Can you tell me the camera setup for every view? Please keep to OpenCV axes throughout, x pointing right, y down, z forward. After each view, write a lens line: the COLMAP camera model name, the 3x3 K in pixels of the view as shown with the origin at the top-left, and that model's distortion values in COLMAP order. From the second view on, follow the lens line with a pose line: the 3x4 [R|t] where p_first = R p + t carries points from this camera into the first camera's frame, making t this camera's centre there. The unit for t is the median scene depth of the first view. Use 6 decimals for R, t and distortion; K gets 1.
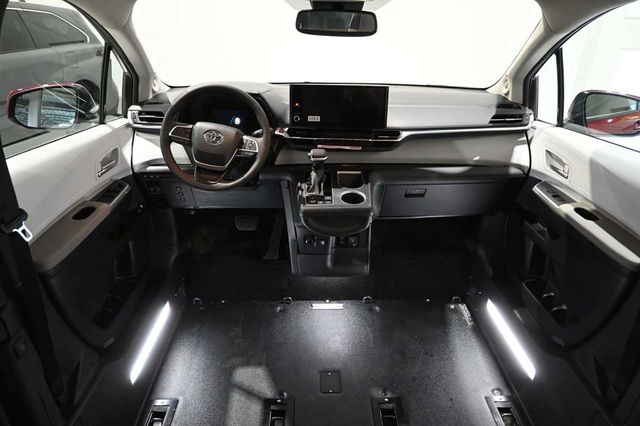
lens RADIAL K [[423.9, 0, 320.0], [0, 423.9, 213.0], [0, 0, 1]] dist [-0.000113, 0.000233]
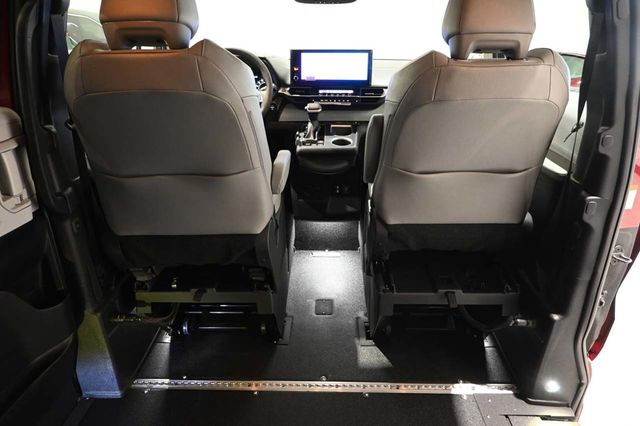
lens RADIAL K [[423.9, 0, 320.0], [0, 423.9, 213.0], [0, 0, 1]] dist [-0.000113, 0.000233]
pose [[0.998951, 0.008728, -0.044959, 0.069339], [-0.009683, 0.999731, -0.021076, 0.182227], [0.044763, 0.021489, 0.998766, -0.183242]]
